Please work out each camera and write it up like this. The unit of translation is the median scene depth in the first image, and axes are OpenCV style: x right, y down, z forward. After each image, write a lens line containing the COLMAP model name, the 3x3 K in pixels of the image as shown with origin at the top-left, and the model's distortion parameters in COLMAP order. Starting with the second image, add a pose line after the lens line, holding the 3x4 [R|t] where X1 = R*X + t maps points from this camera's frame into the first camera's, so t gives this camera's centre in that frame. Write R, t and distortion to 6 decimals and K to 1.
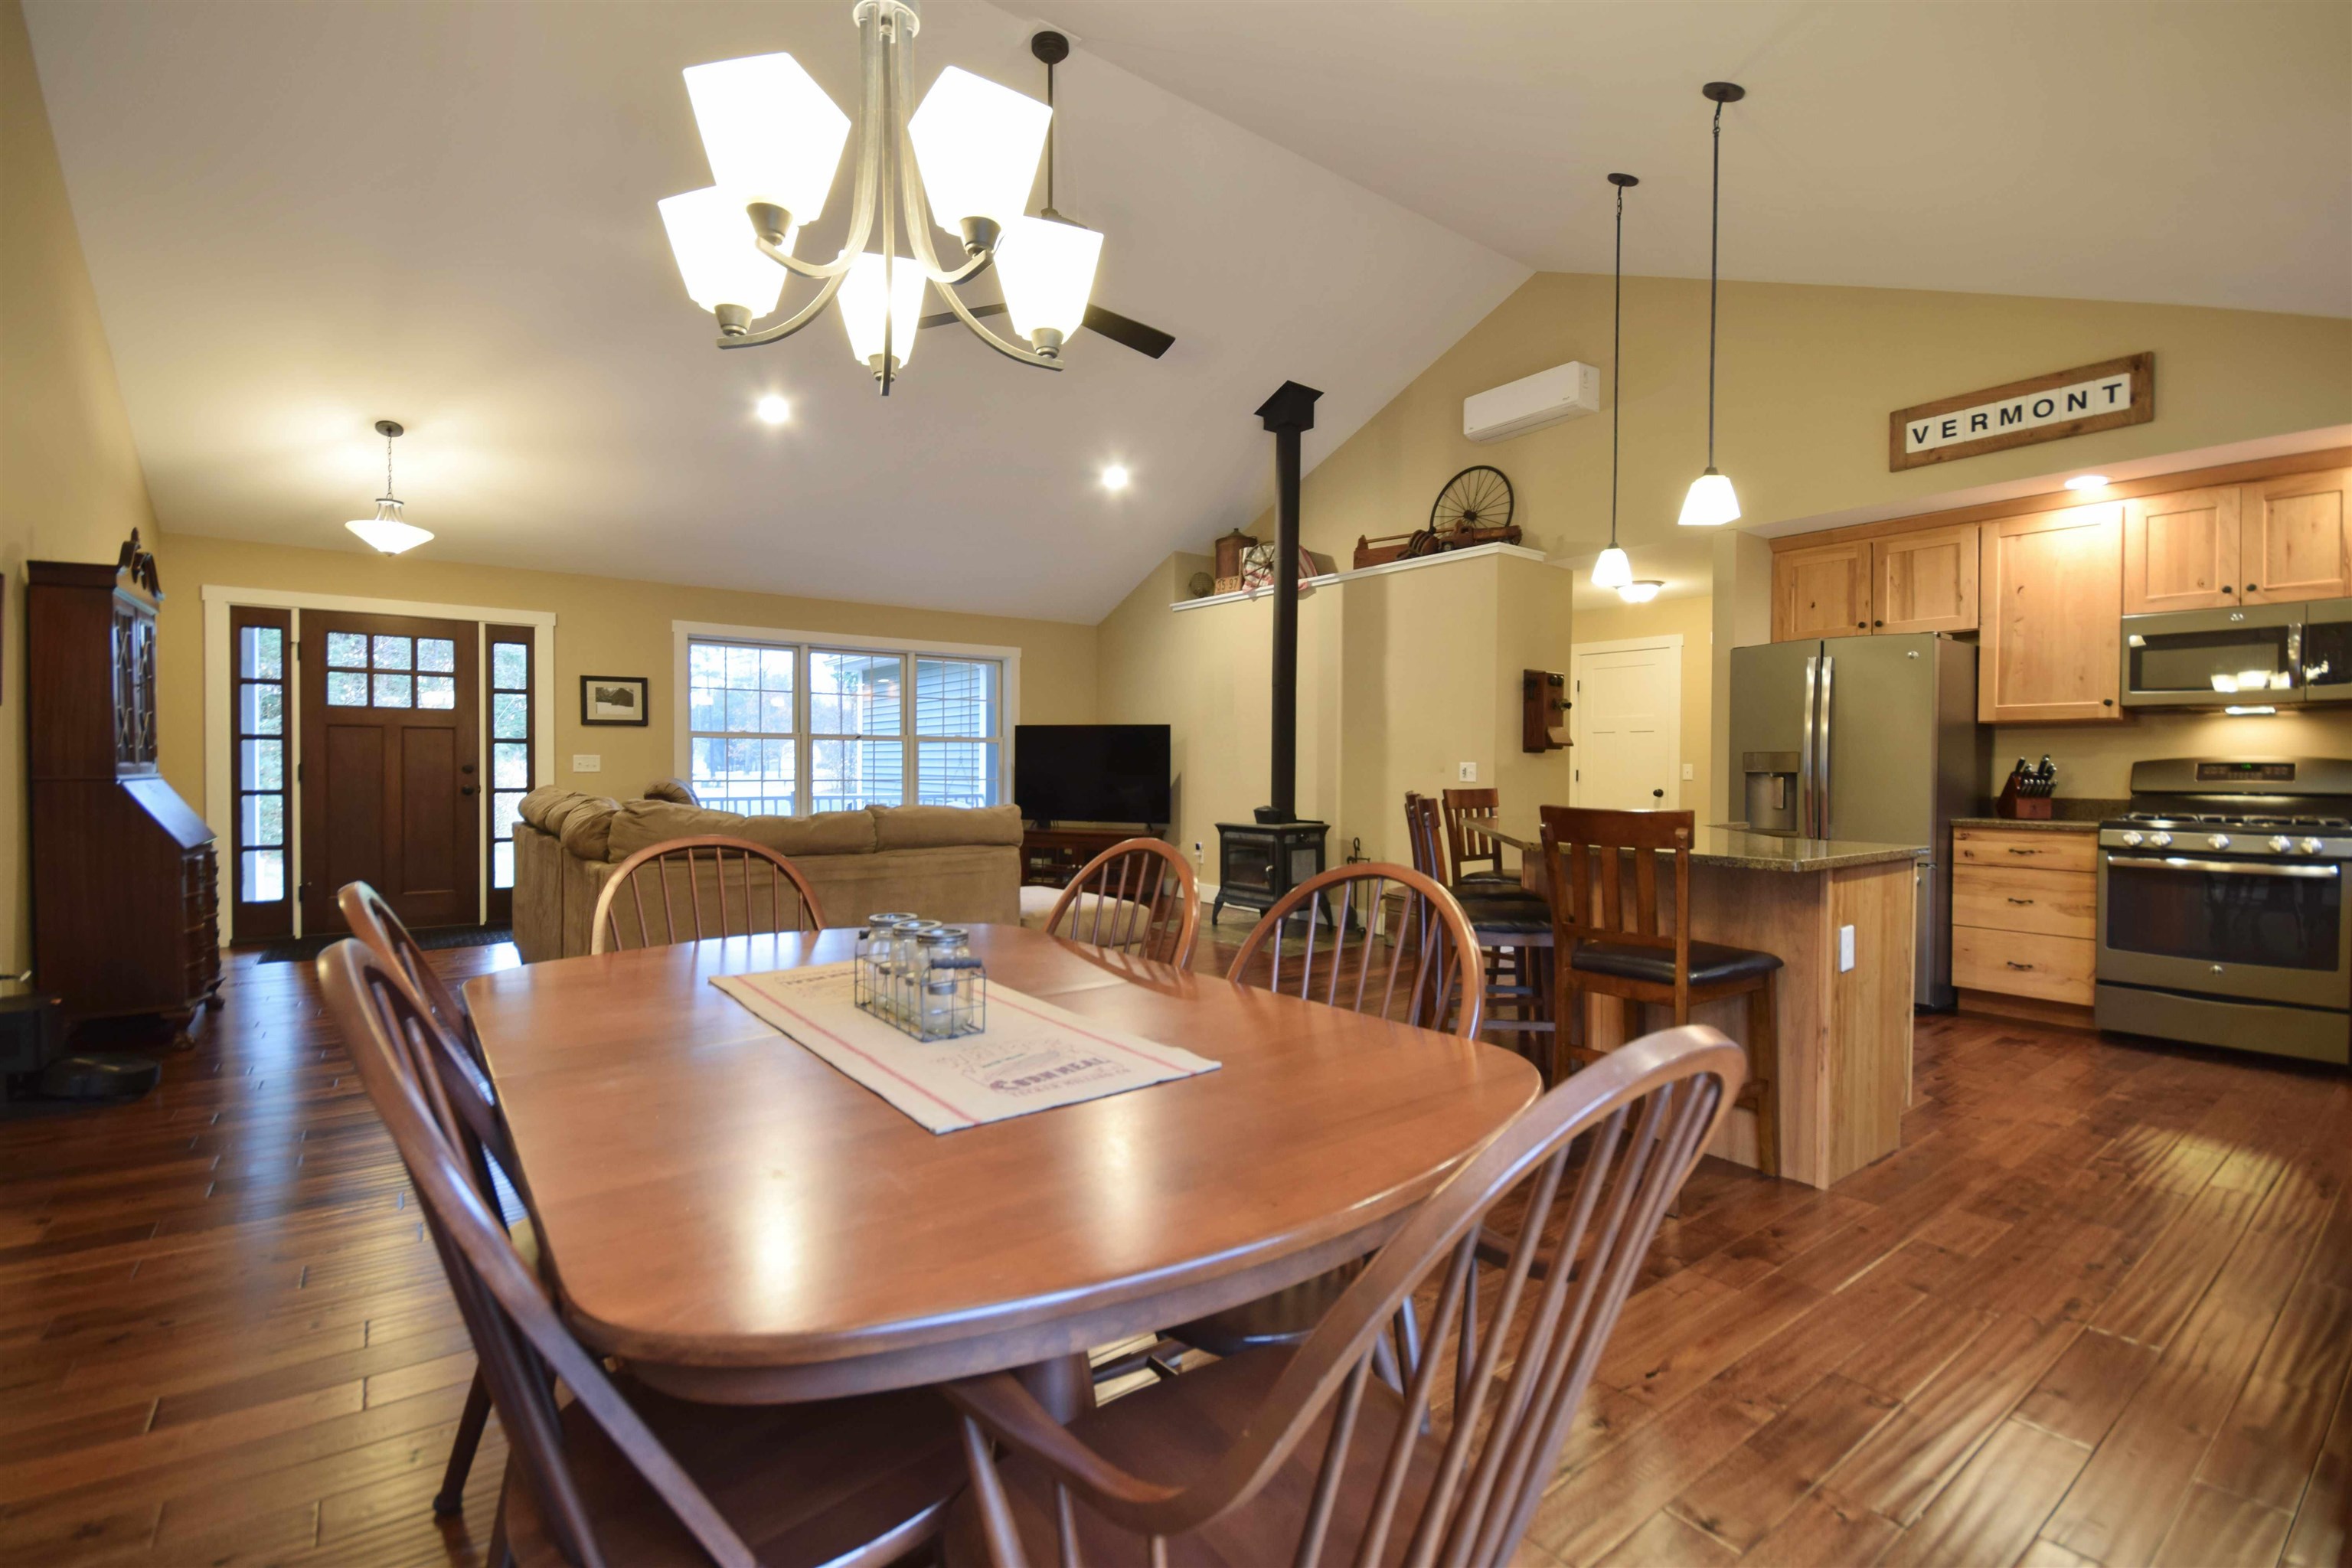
lens RADIAL K [[1031.5, 0, 1176.3], [0, 1031.5, 780.9], [0, 0, 1]] dist [0.012689, -0.010934]
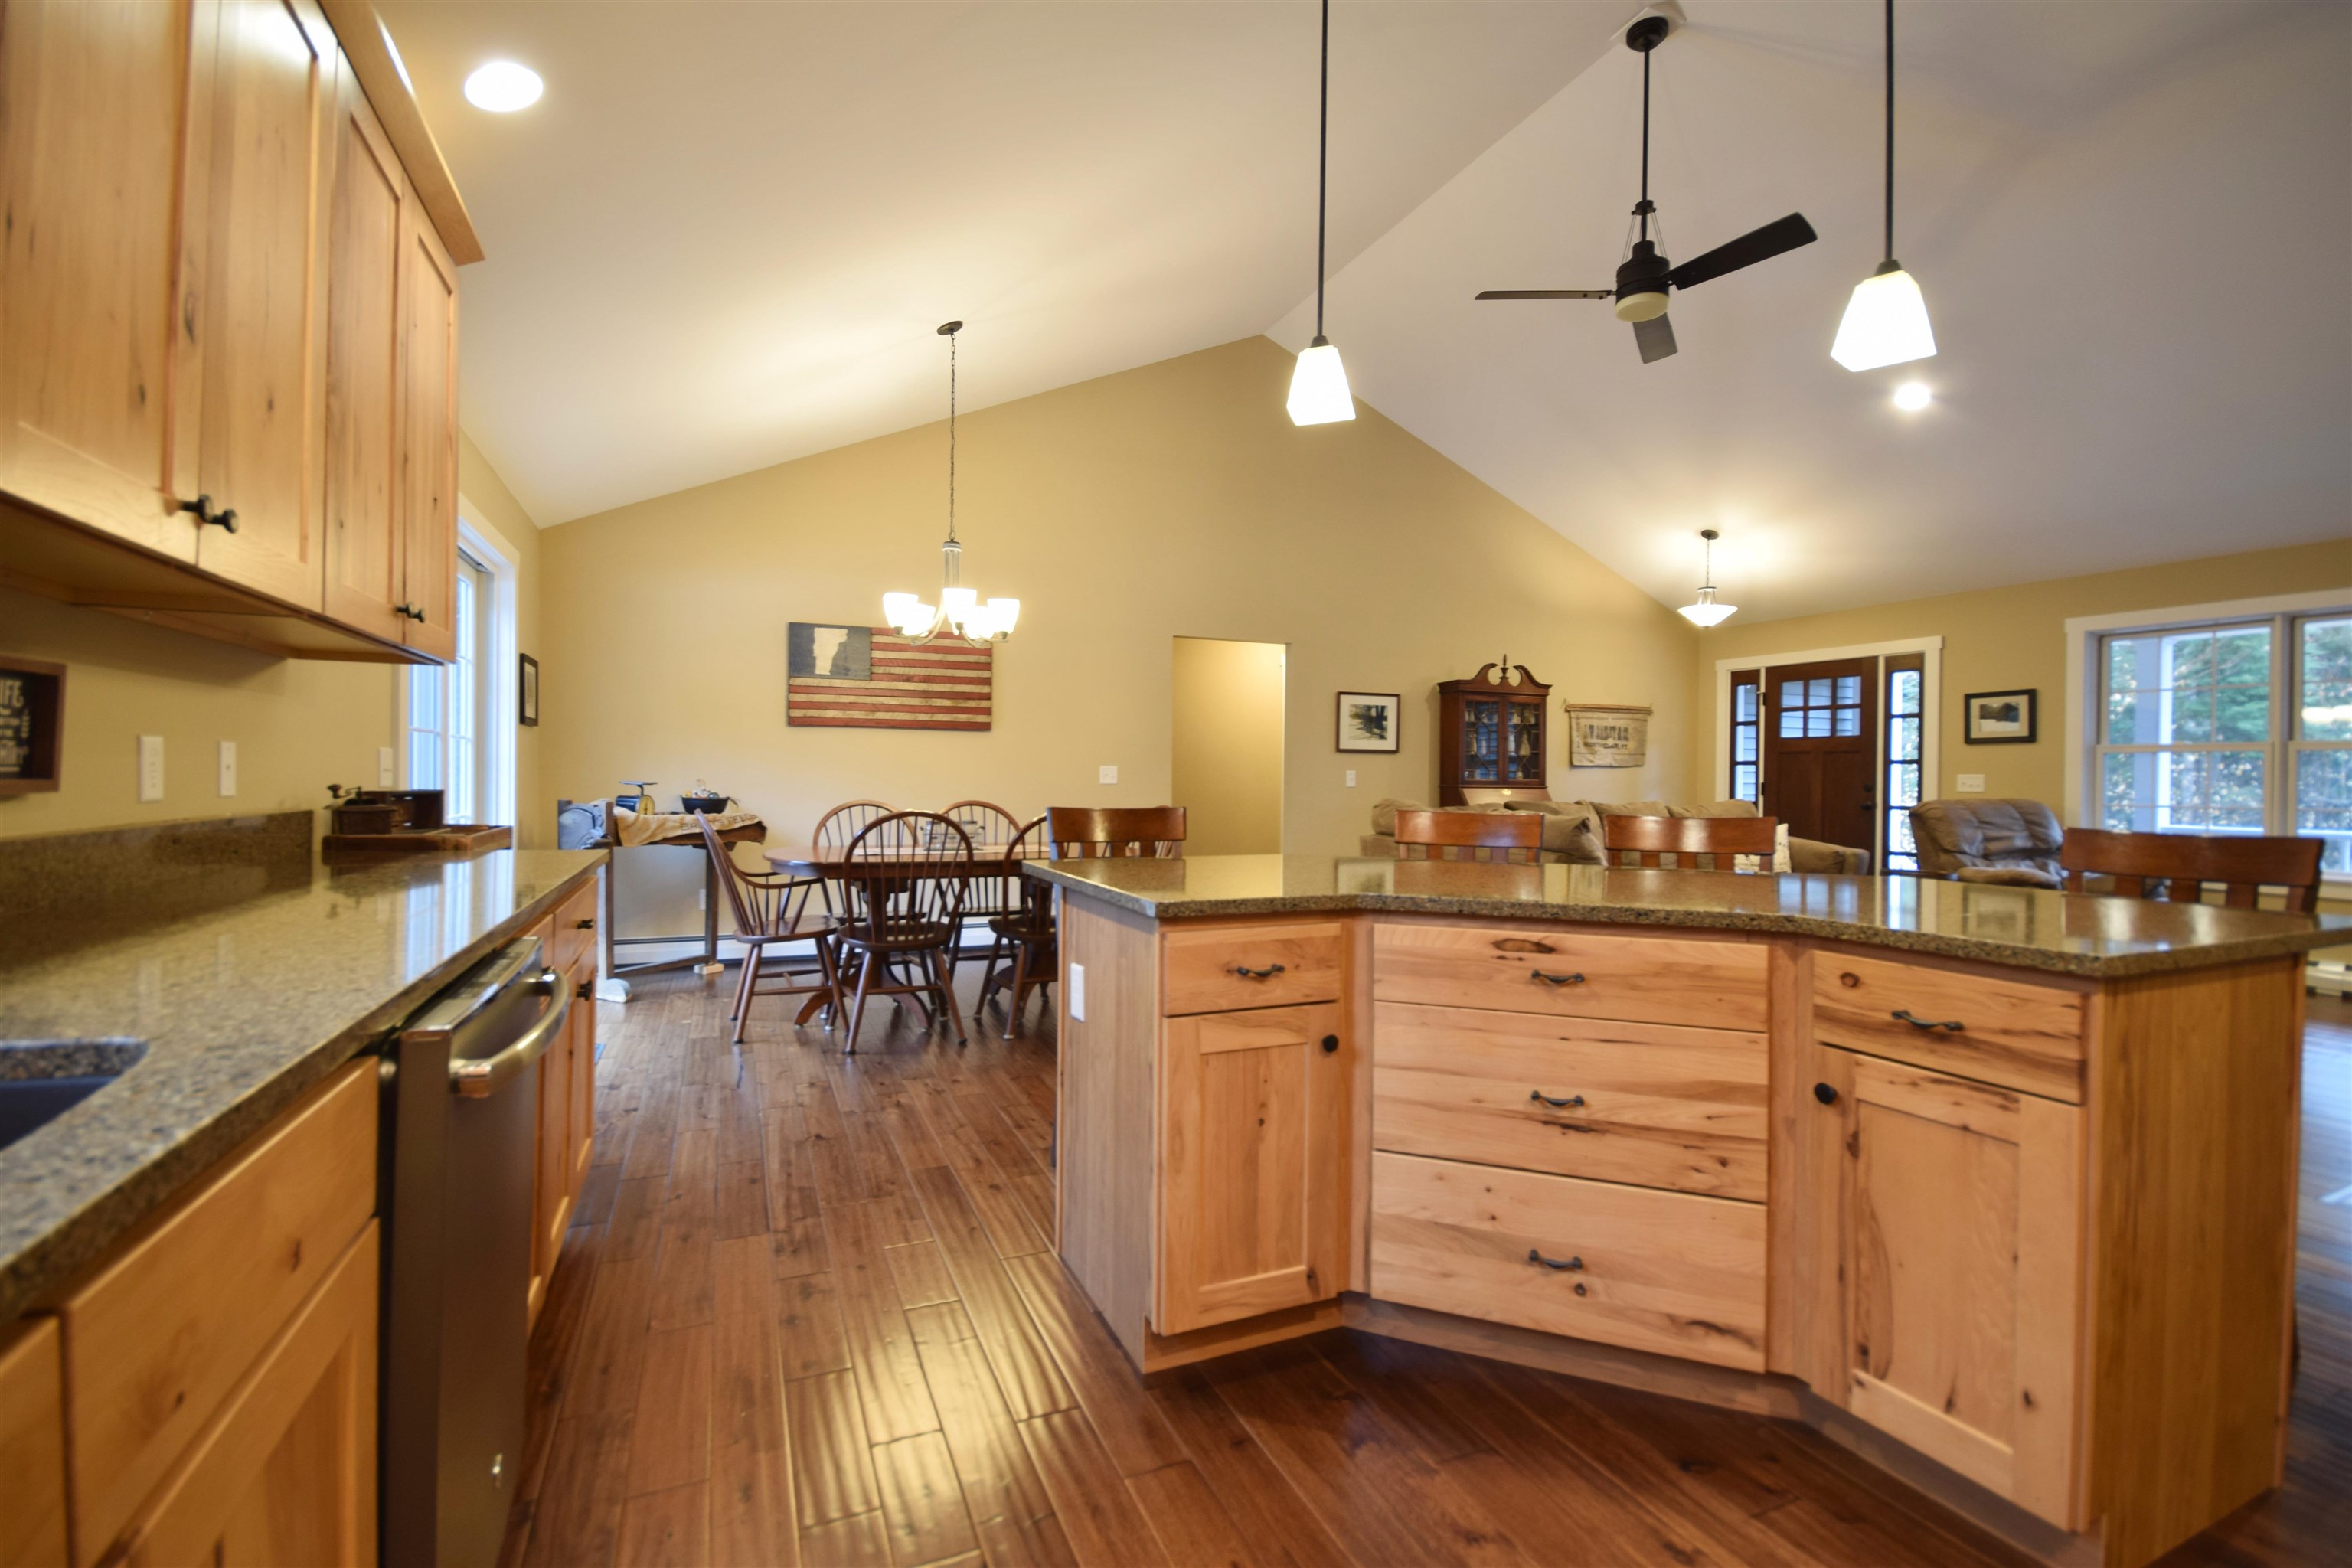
lens RADIAL K [[1031.5, 0, 1176.3], [0, 1031.5, 780.9], [0, 0, 1]] dist [0.012689, -0.010934]
pose [[-0.230698, -0.002230, -0.973023, 0.730761], [-0.026278, 0.999647, 0.003939, -0.003898], [0.972670, 0.026477, -0.230675, 0.647040]]
